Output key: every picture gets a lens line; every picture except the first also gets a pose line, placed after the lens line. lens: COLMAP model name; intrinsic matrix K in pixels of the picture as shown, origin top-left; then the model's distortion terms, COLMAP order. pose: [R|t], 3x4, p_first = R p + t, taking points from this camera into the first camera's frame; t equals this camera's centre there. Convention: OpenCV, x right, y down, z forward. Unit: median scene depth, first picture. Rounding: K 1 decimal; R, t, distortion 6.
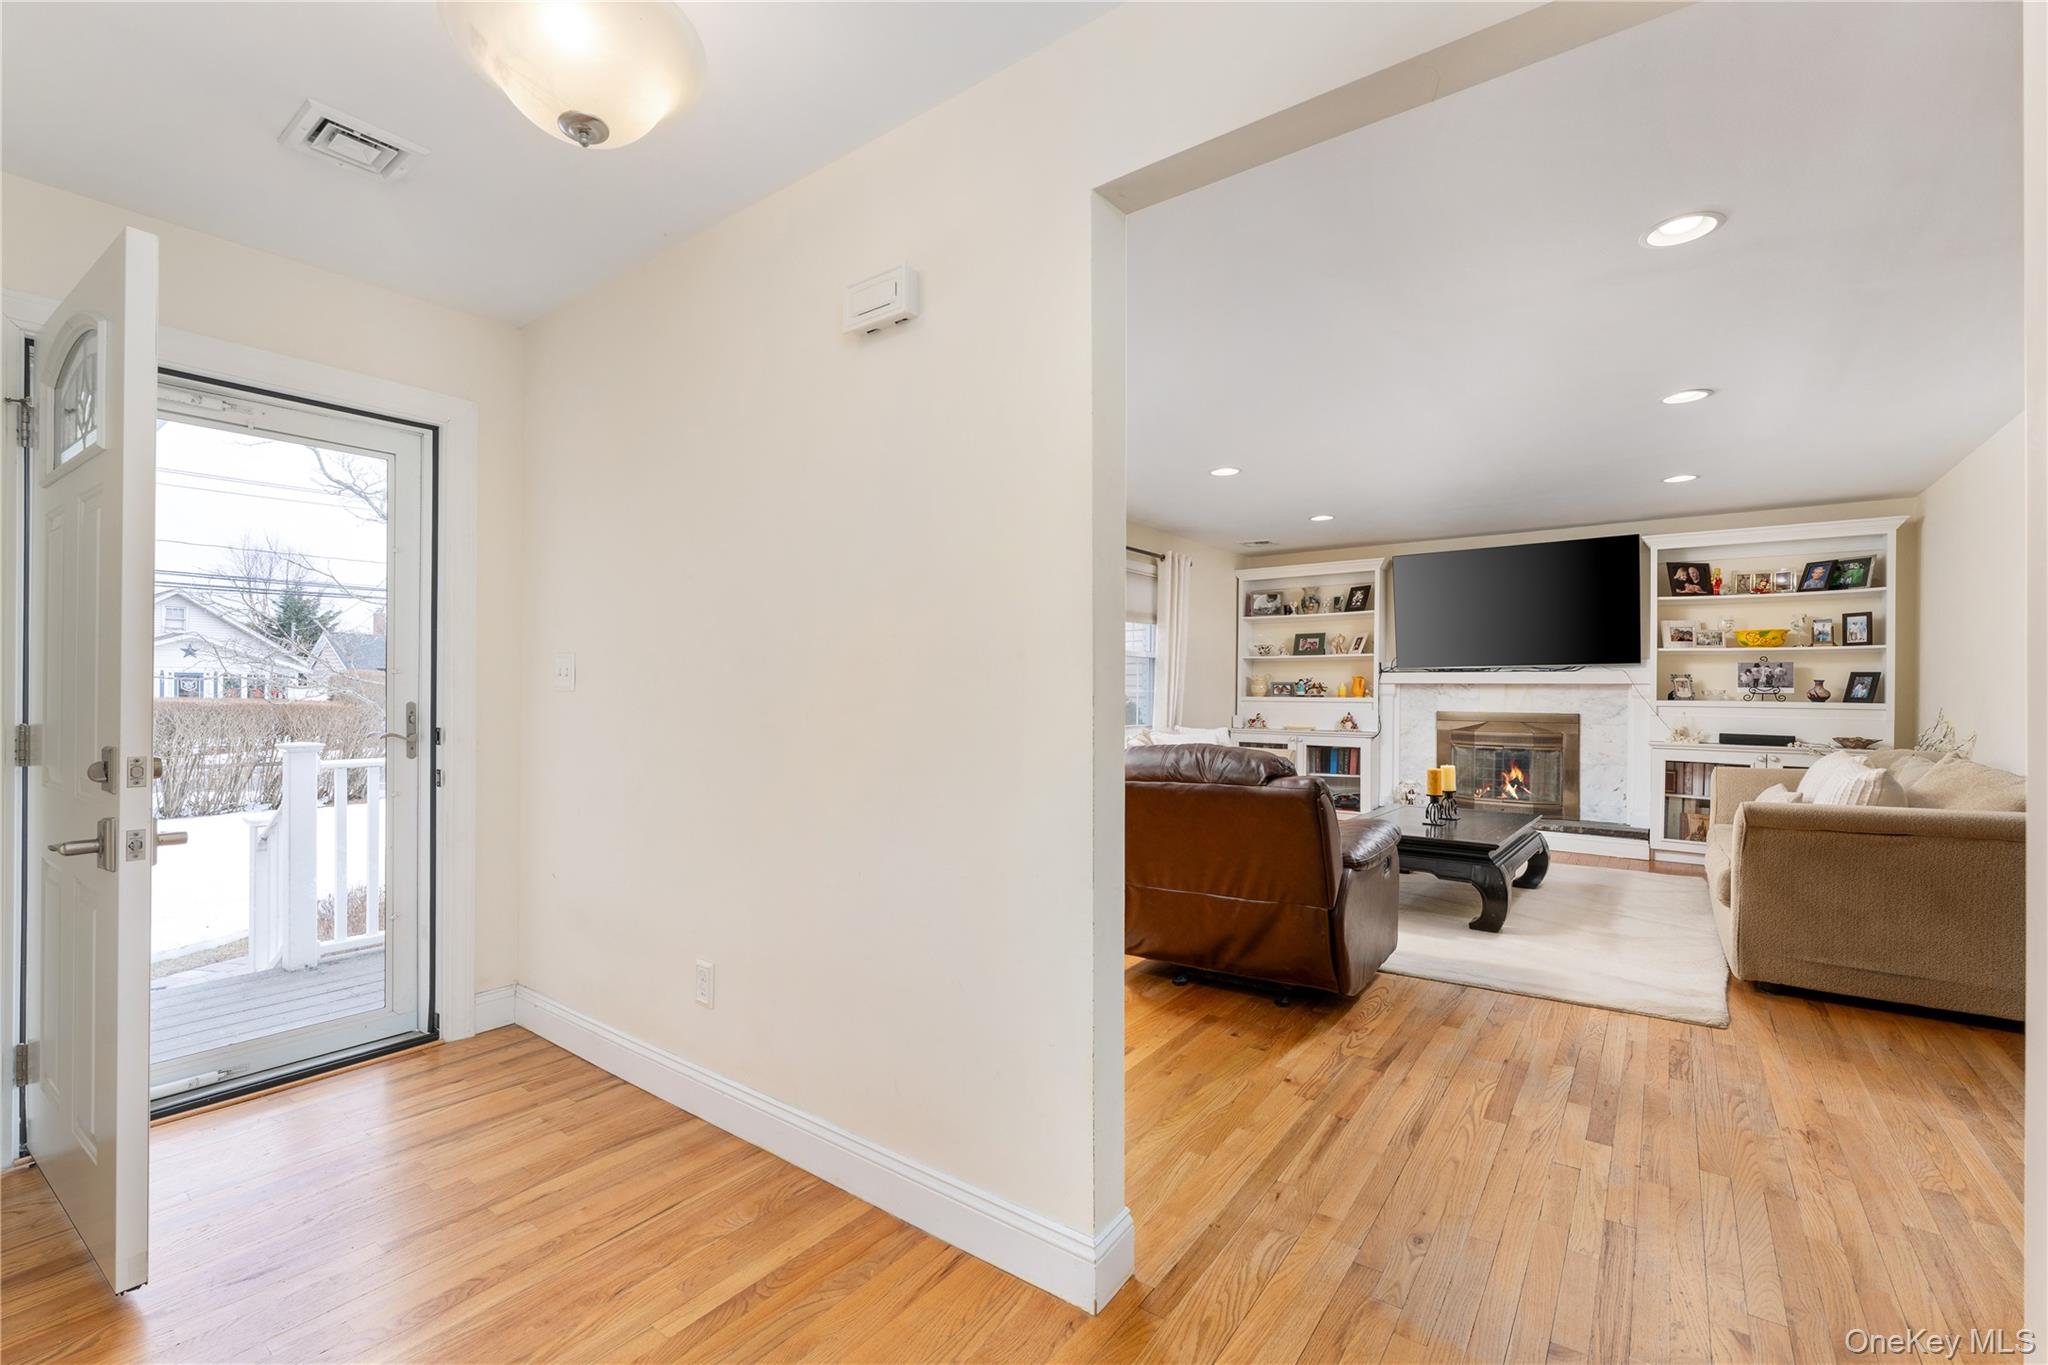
lens RADIAL K [[877.9, 0, 1024.0], [0, 877.9, 682.5], [0, 0, 1]] dist [0.000768, 0.000115]
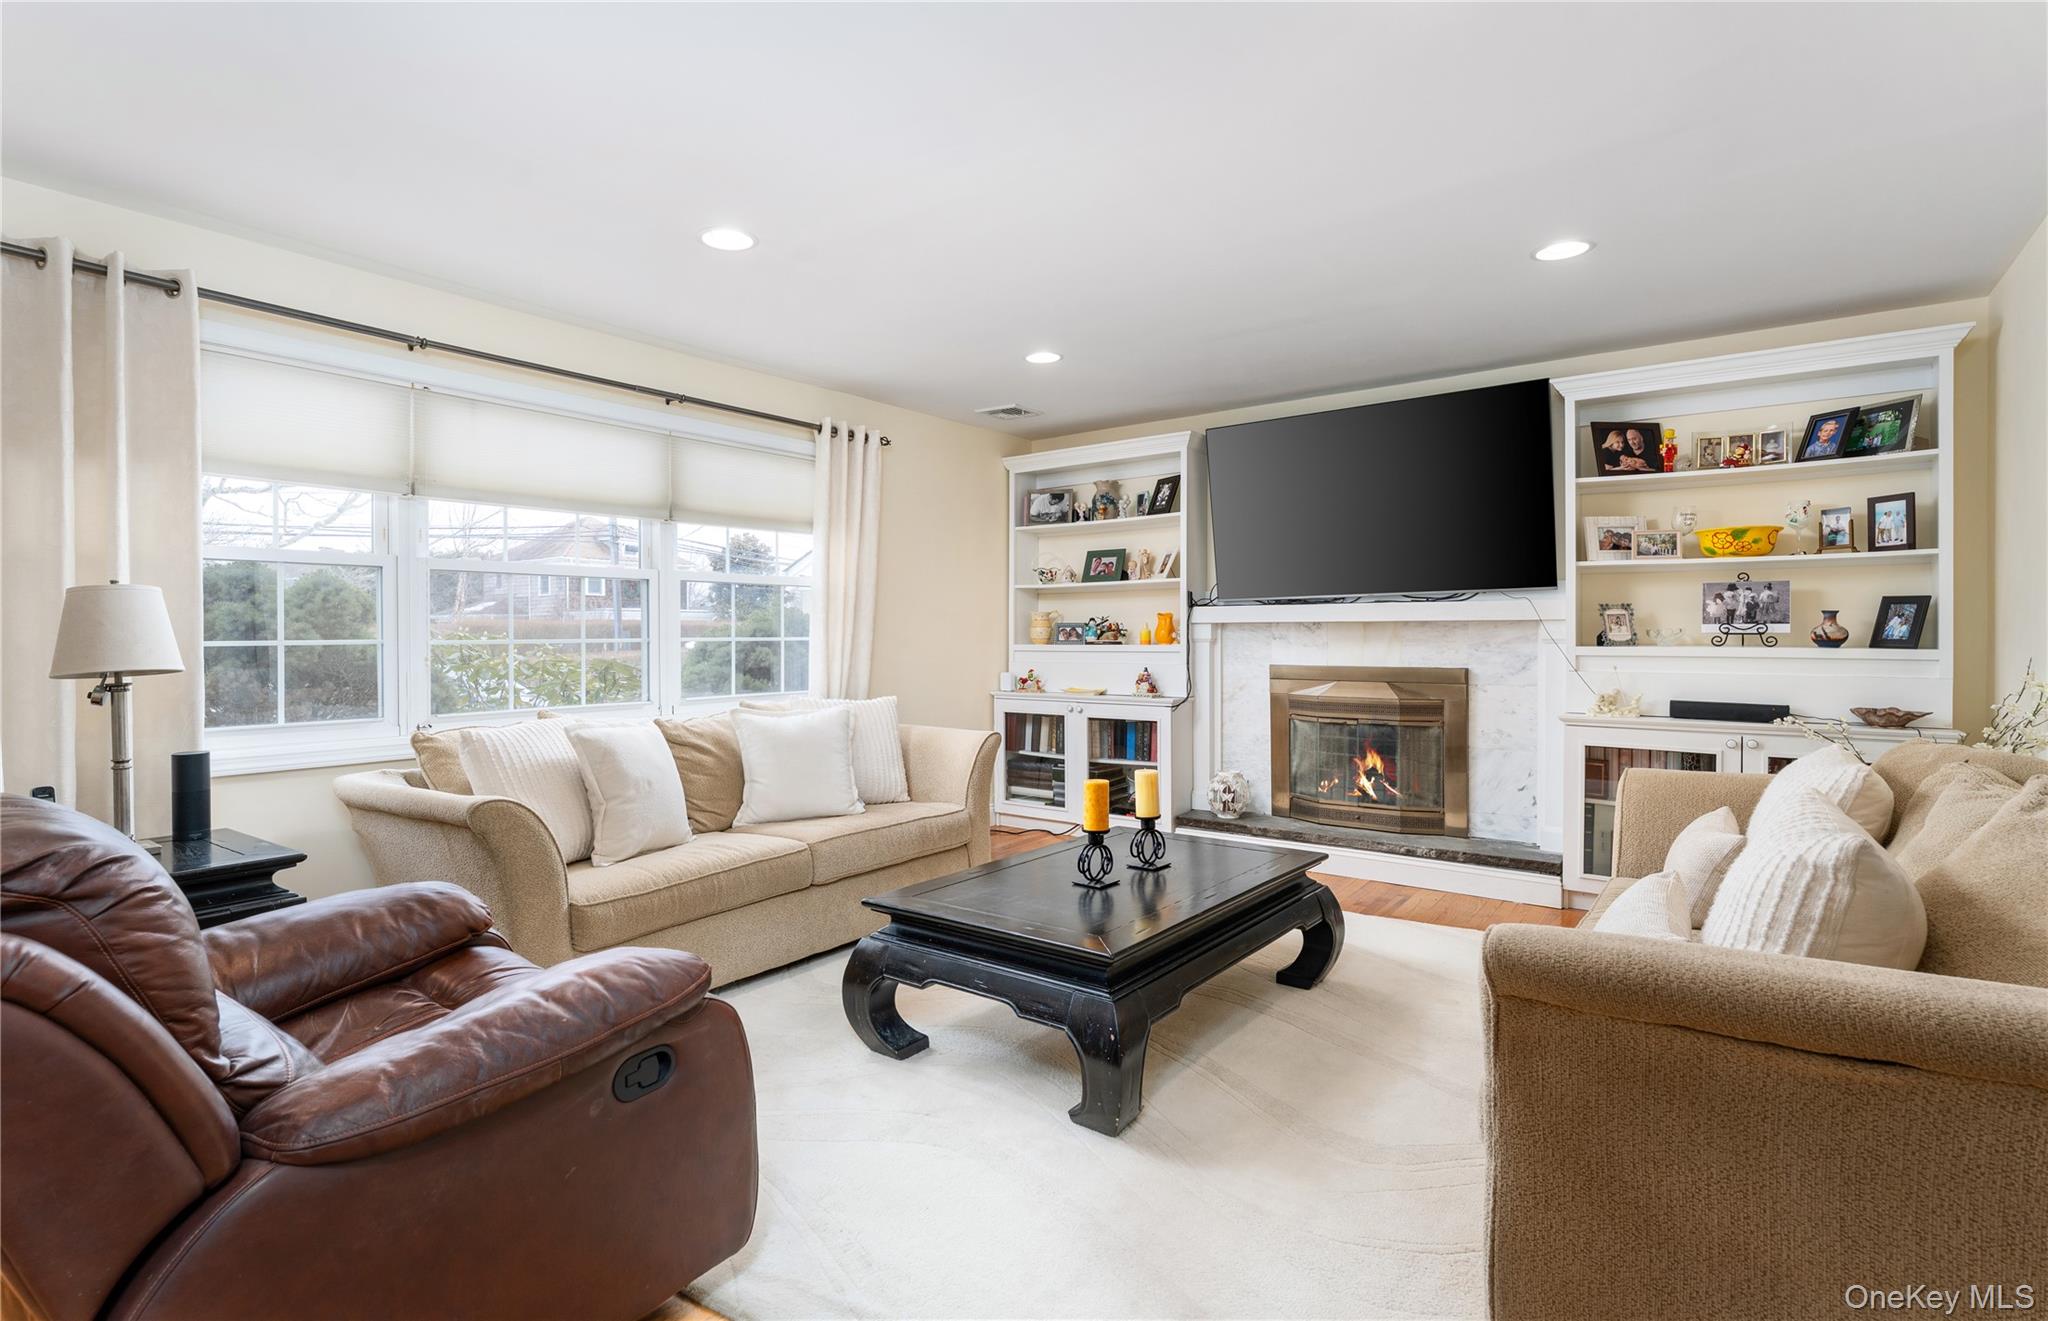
lens RADIAL K [[991.4, 0, 1022.9], [0, 991.4, 628.9], [0, 0, 1]] dist [-0.001663, -0.000672]
pose [[0.999951, -0.009245, 0.003422, 0.335898], [0.009237, 0.999954, 0.002419, 0.002928], [-0.003444, -0.002387, 0.999991, 0.313032]]
